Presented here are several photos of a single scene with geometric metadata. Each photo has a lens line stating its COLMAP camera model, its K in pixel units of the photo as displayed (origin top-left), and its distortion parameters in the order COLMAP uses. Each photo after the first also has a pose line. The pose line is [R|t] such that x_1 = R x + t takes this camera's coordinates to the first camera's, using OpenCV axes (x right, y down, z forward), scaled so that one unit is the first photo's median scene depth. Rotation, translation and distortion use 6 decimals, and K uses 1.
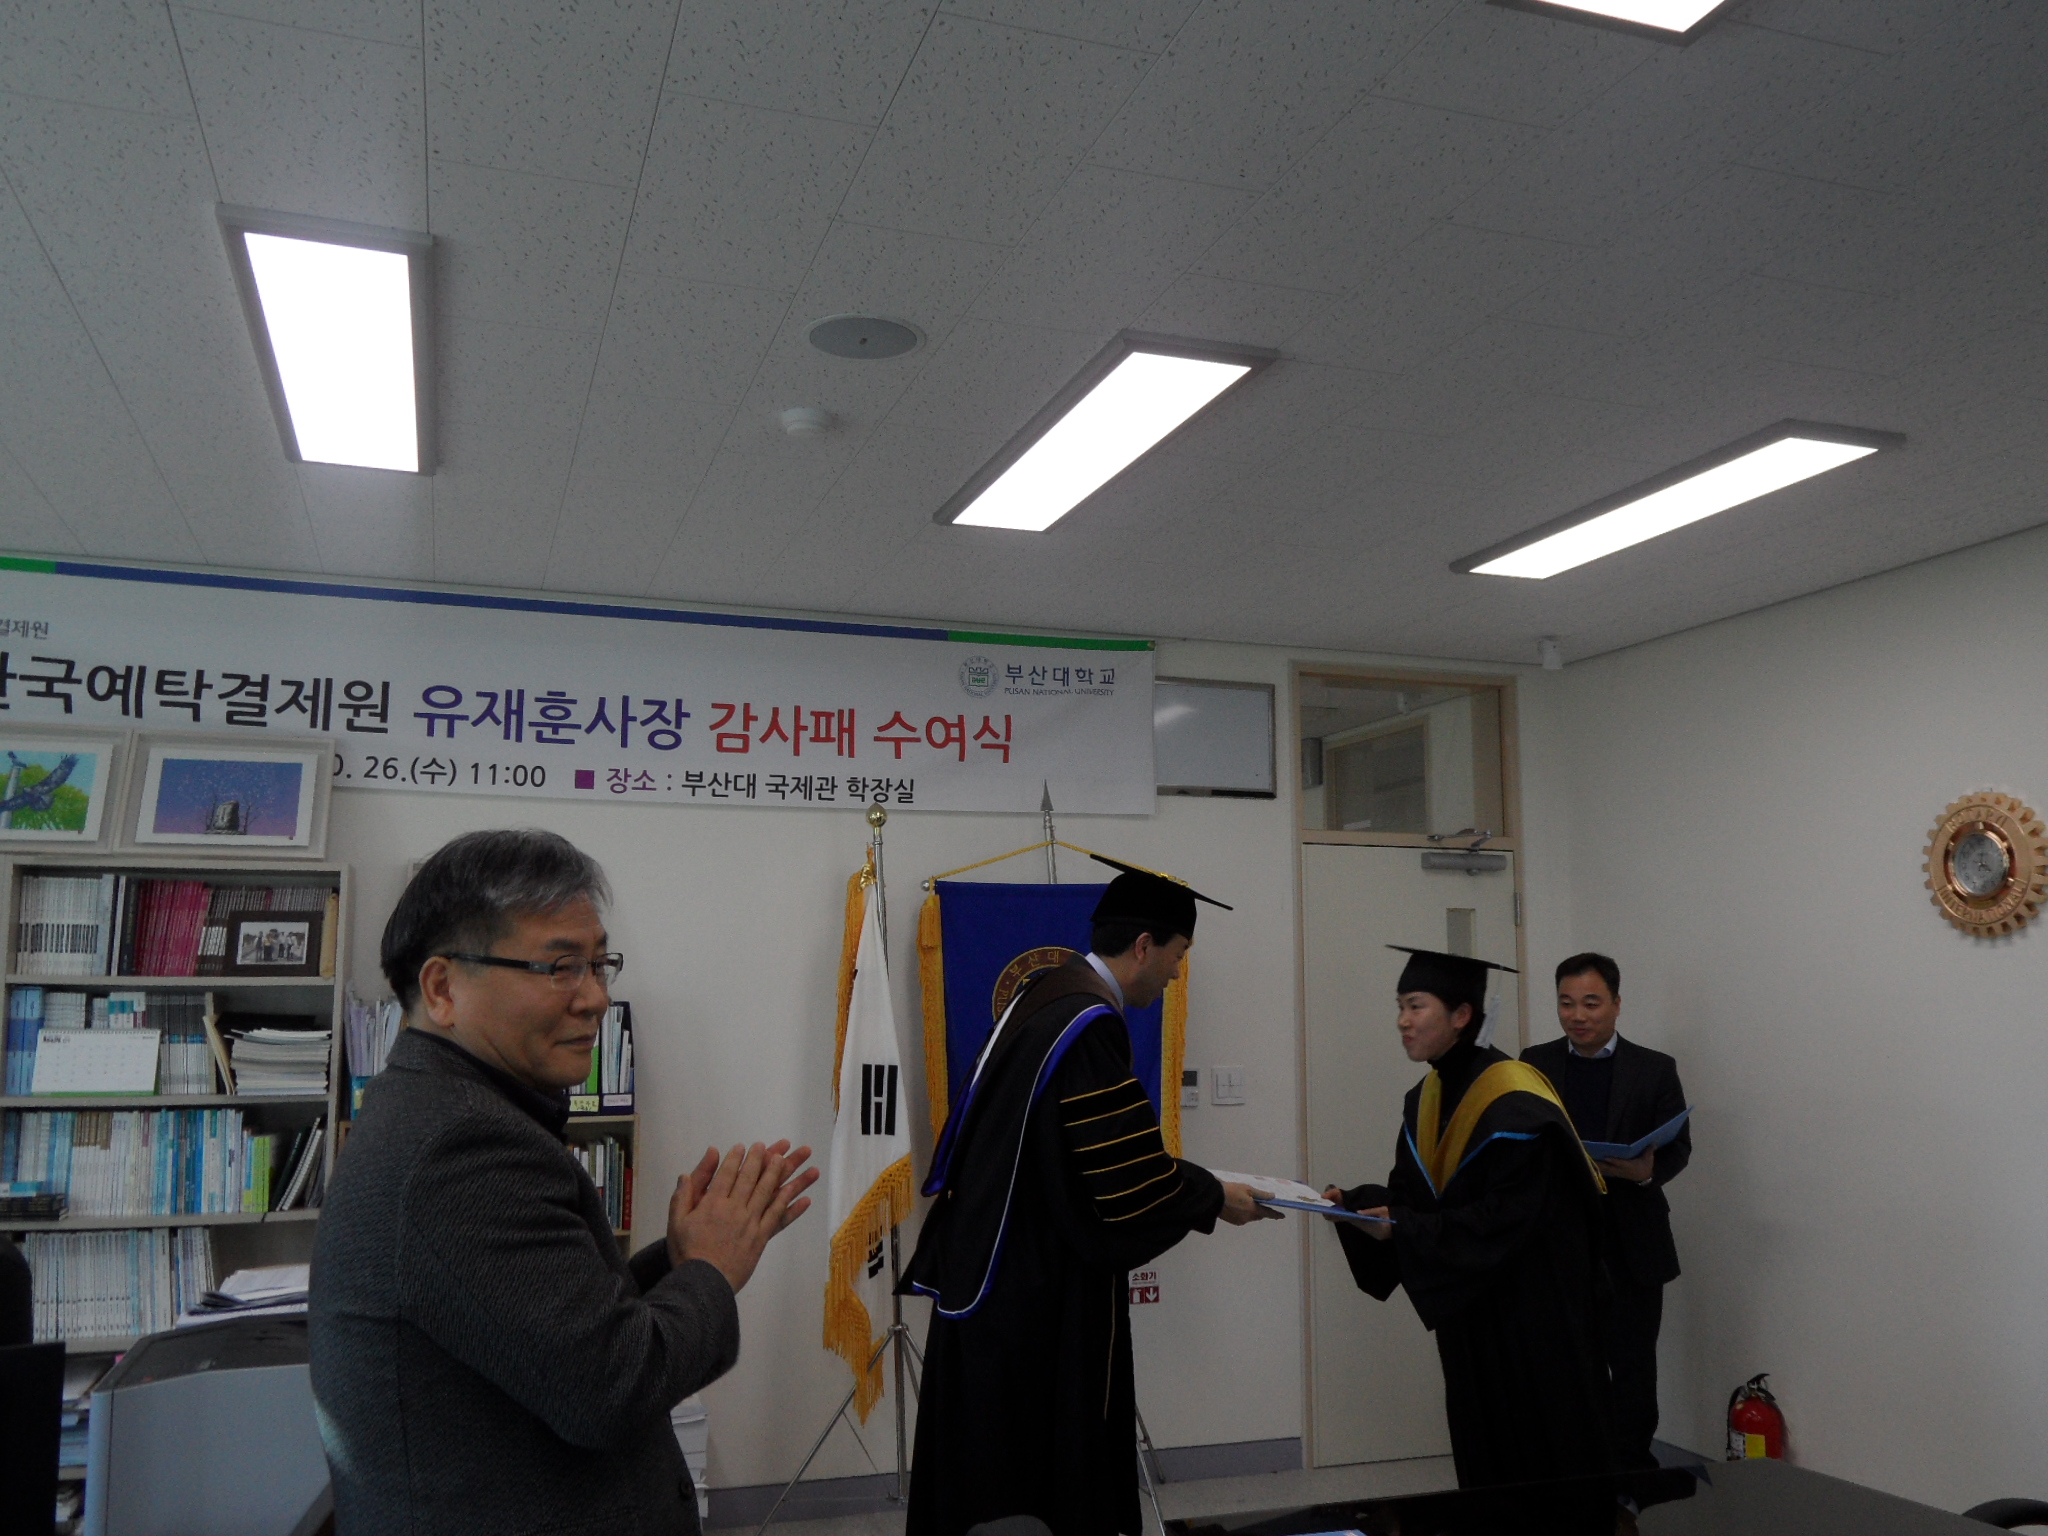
lens RADIAL K [[1716.5, 0, 1050.8], [0, 1716.5, 770.6], [0, 0, 1]] dist [0.049065, -0.069184]
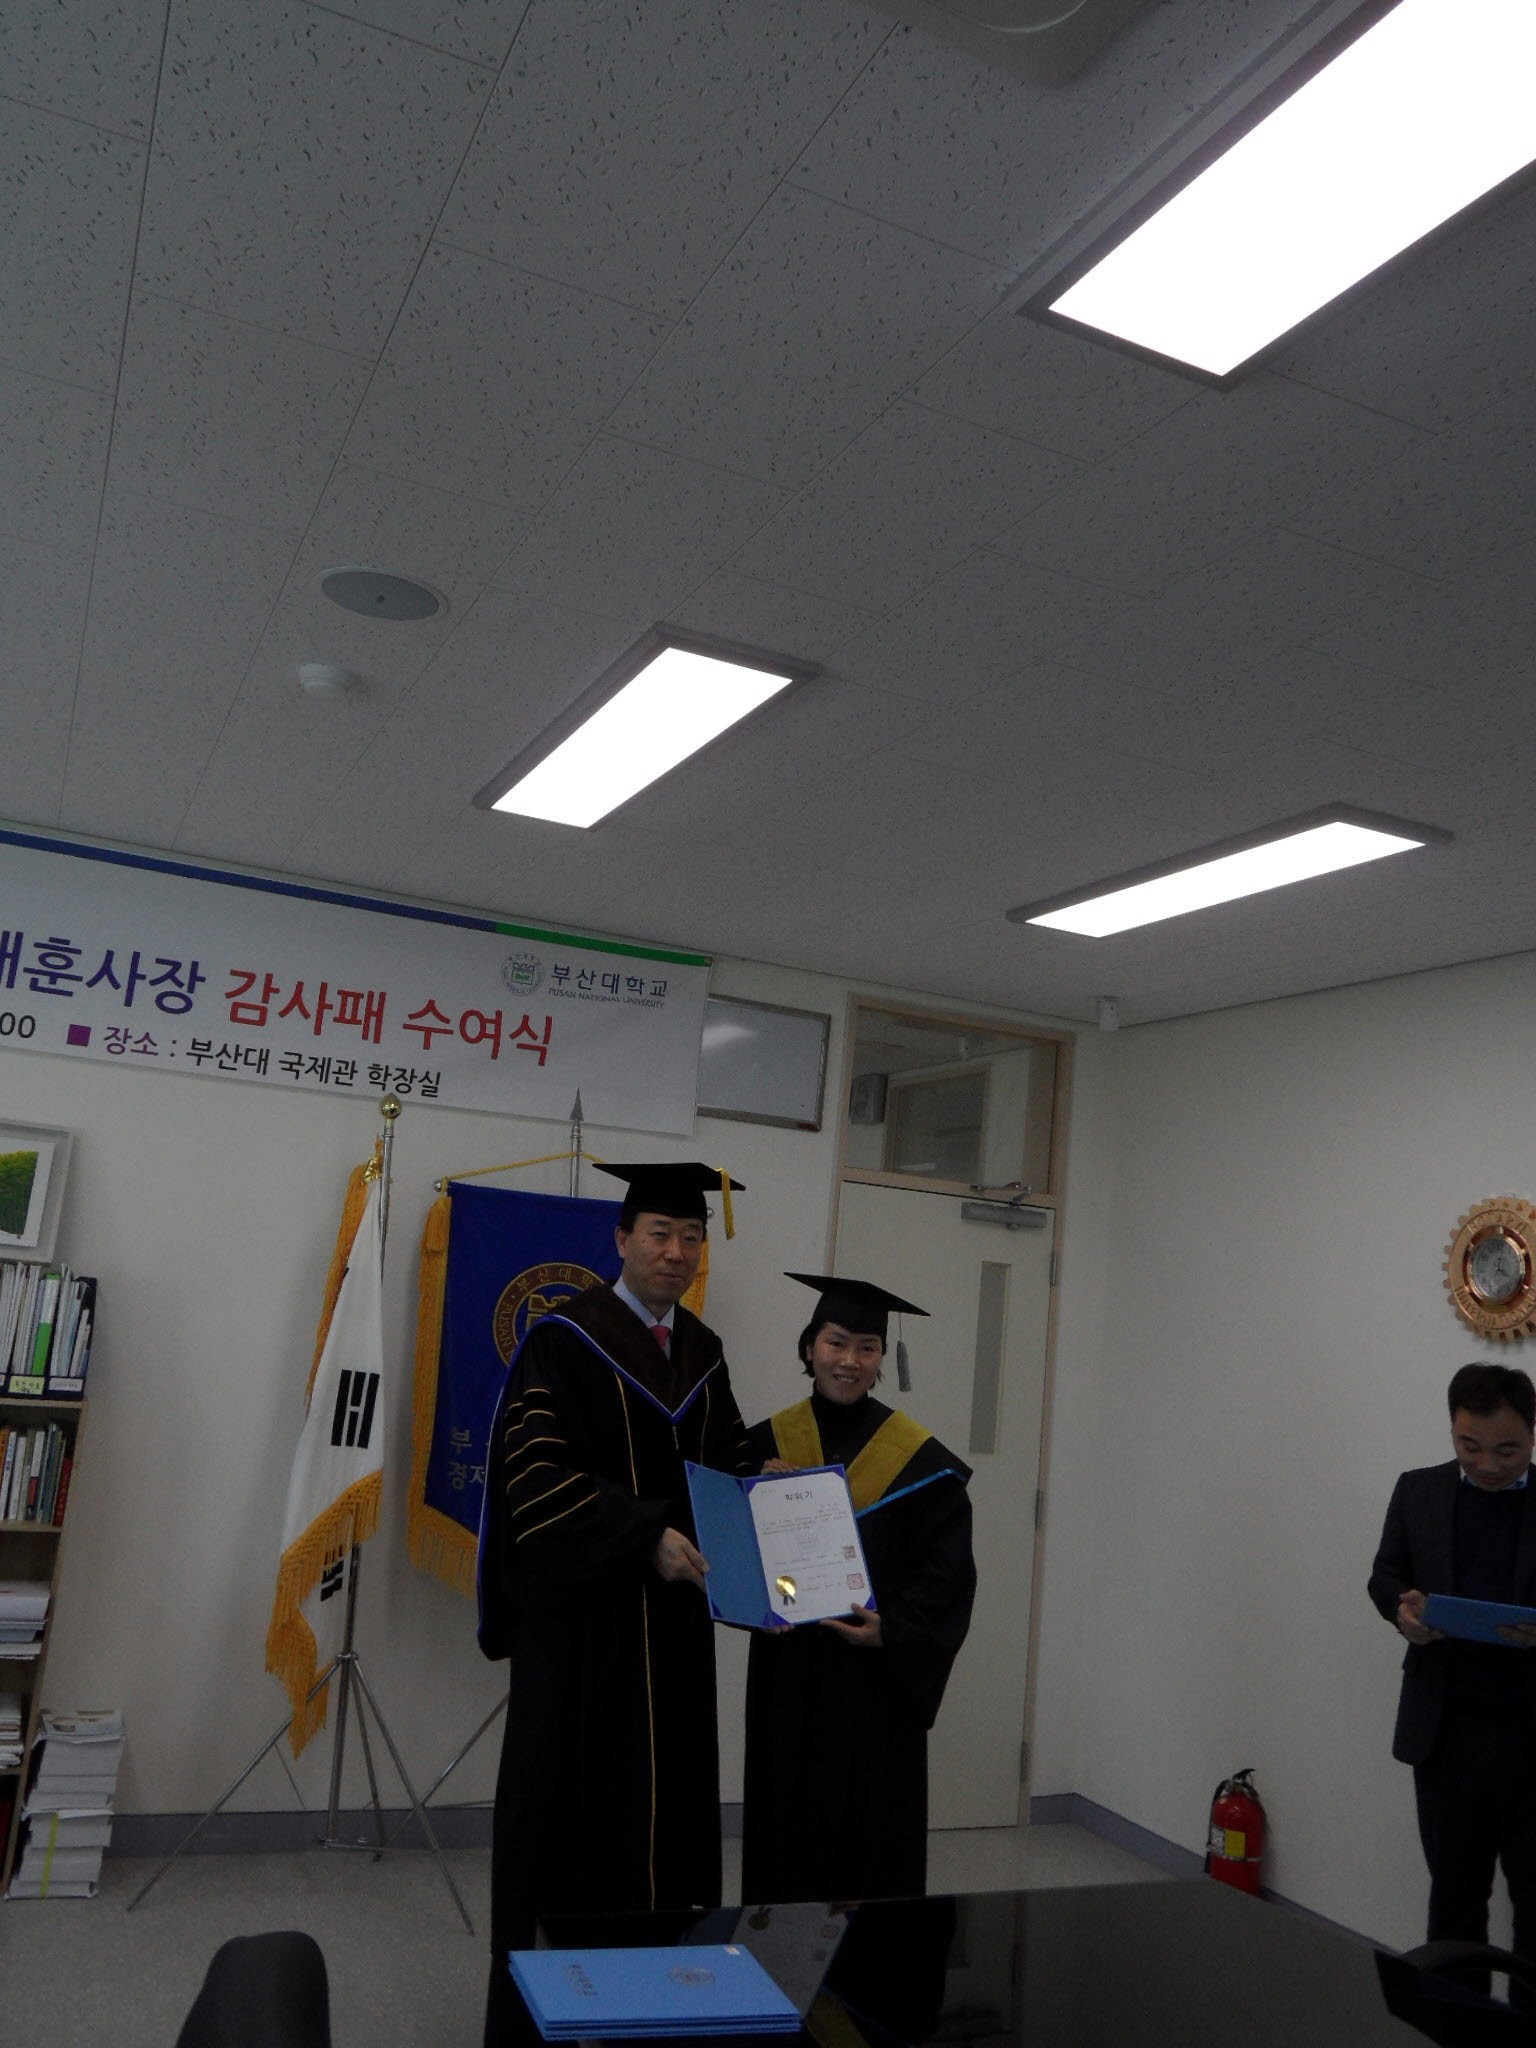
lens RADIAL K [[1716.5, 0, 800.9], [0, 1716.5, 1019.9], [0, 0, 1]] dist [0.049065, -0.069184]
pose [[0.990907, 0.108312, 0.079830, 0.040456], [-0.105032, 0.993485, -0.044216, -0.002970], [-0.084099, 0.035430, 0.995827, 0.034762]]
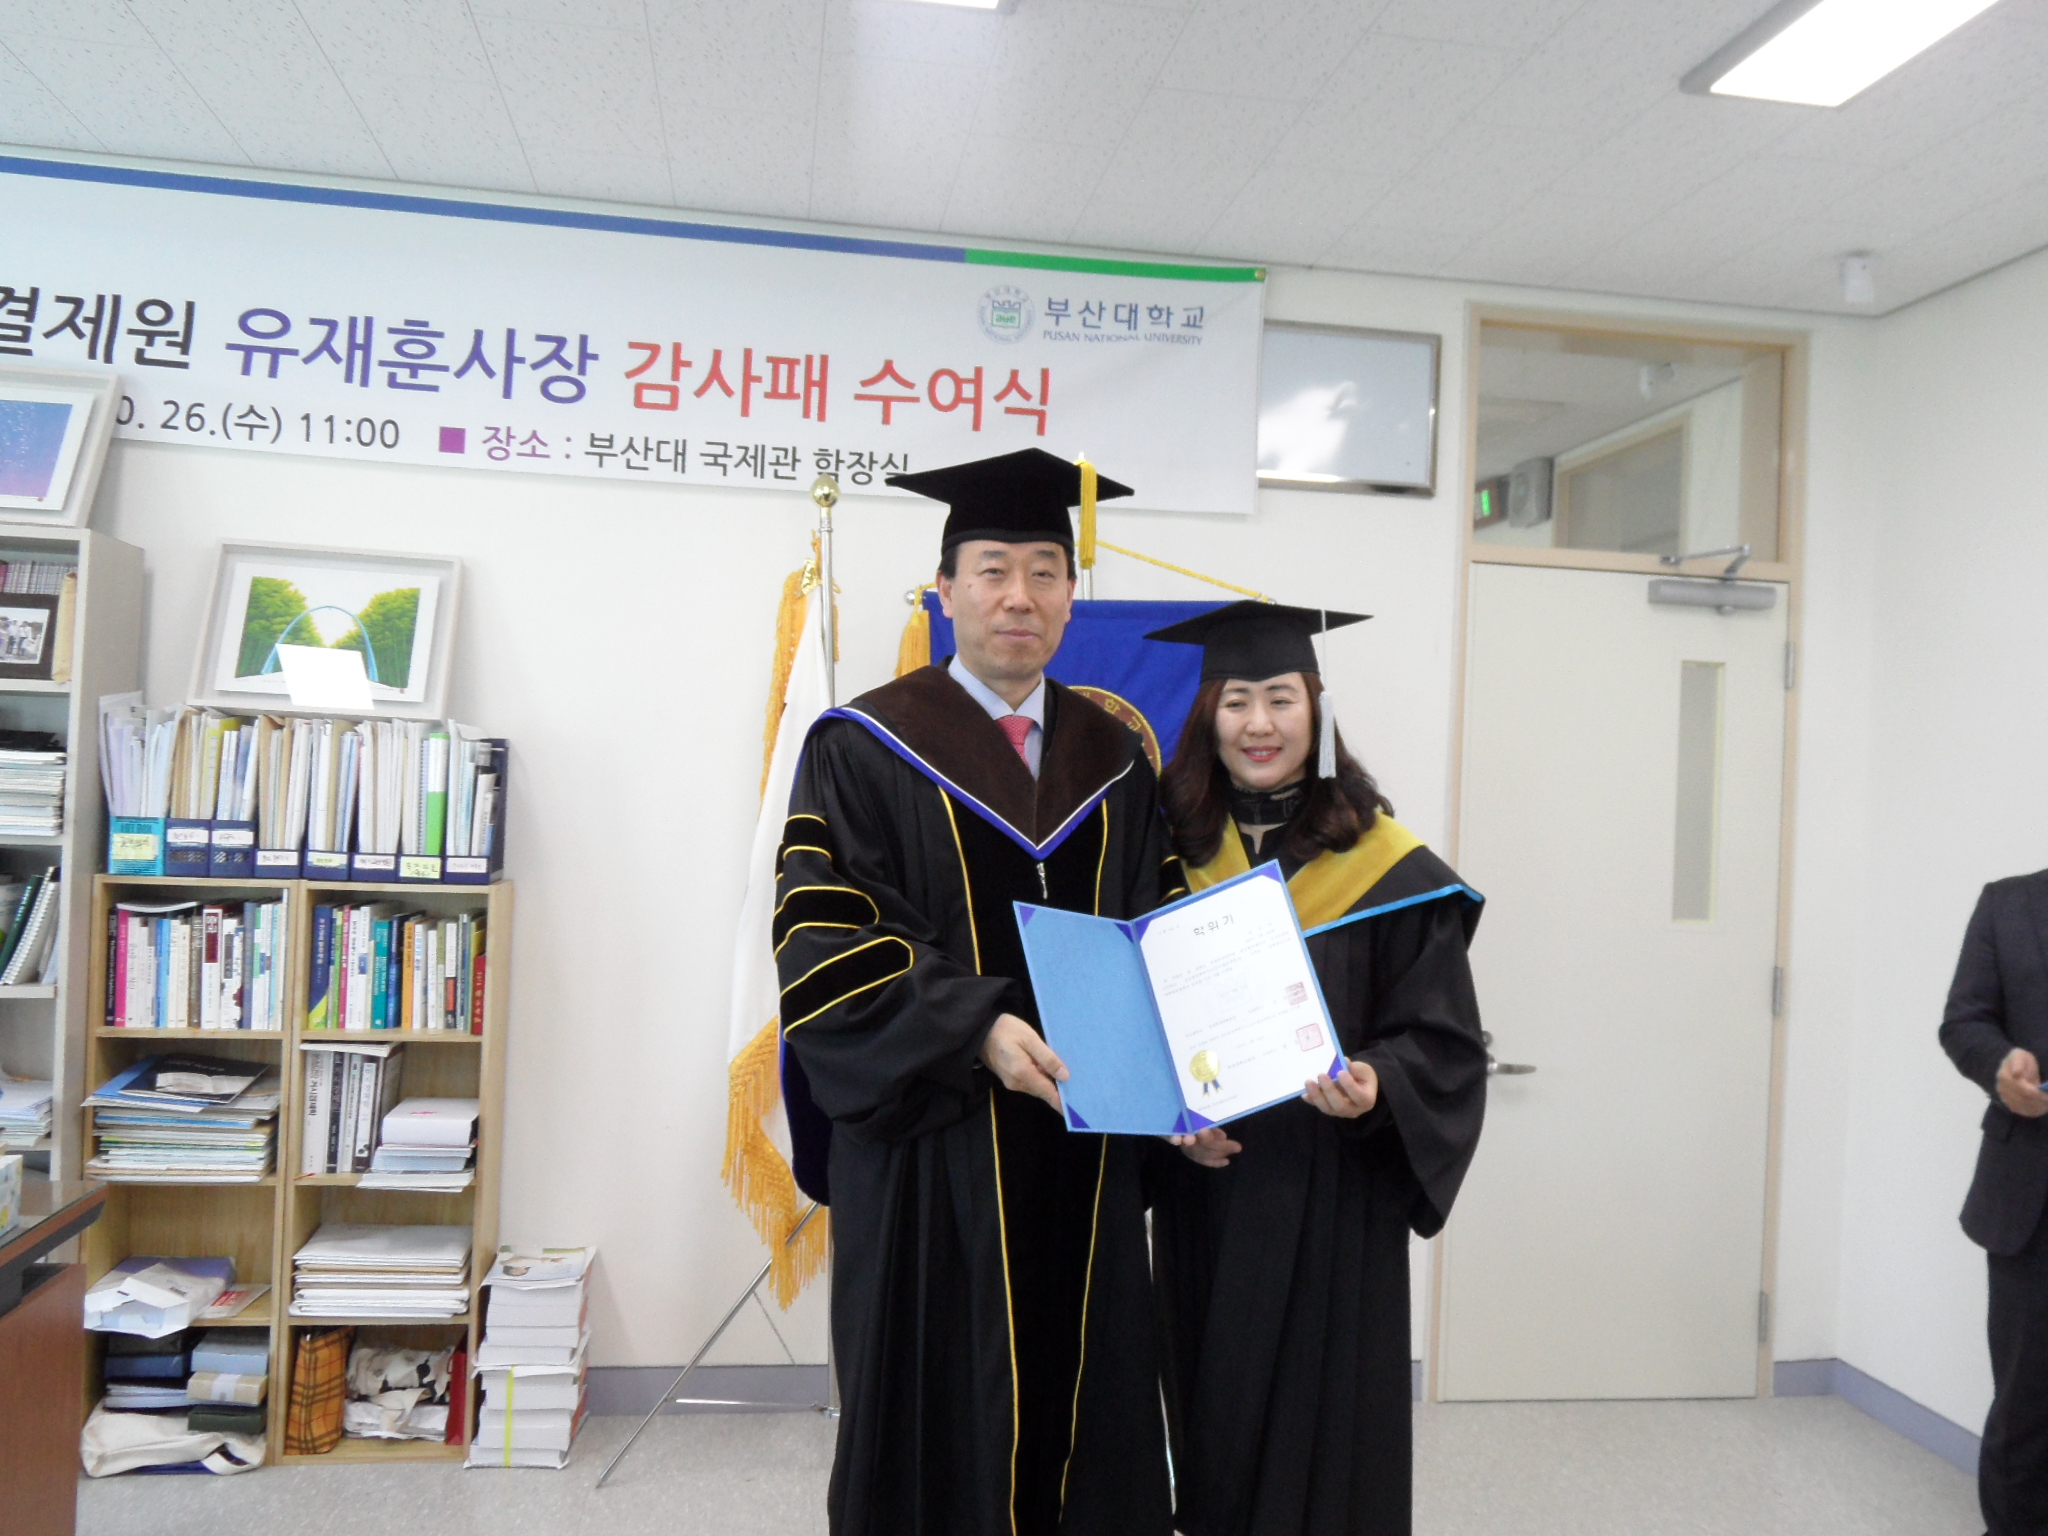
lens RADIAL K [[1711.8, 0, 1072.1], [0, 1711.8, 781.9], [0, 0, 1]] dist [0.040787, -0.071773]
pose [[0.984382, 0.036645, -0.172192, 0.124018], [-0.017160, 0.993412, 0.113309, 0.062172], [0.175210, -0.108584, 0.978525, 0.300608]]
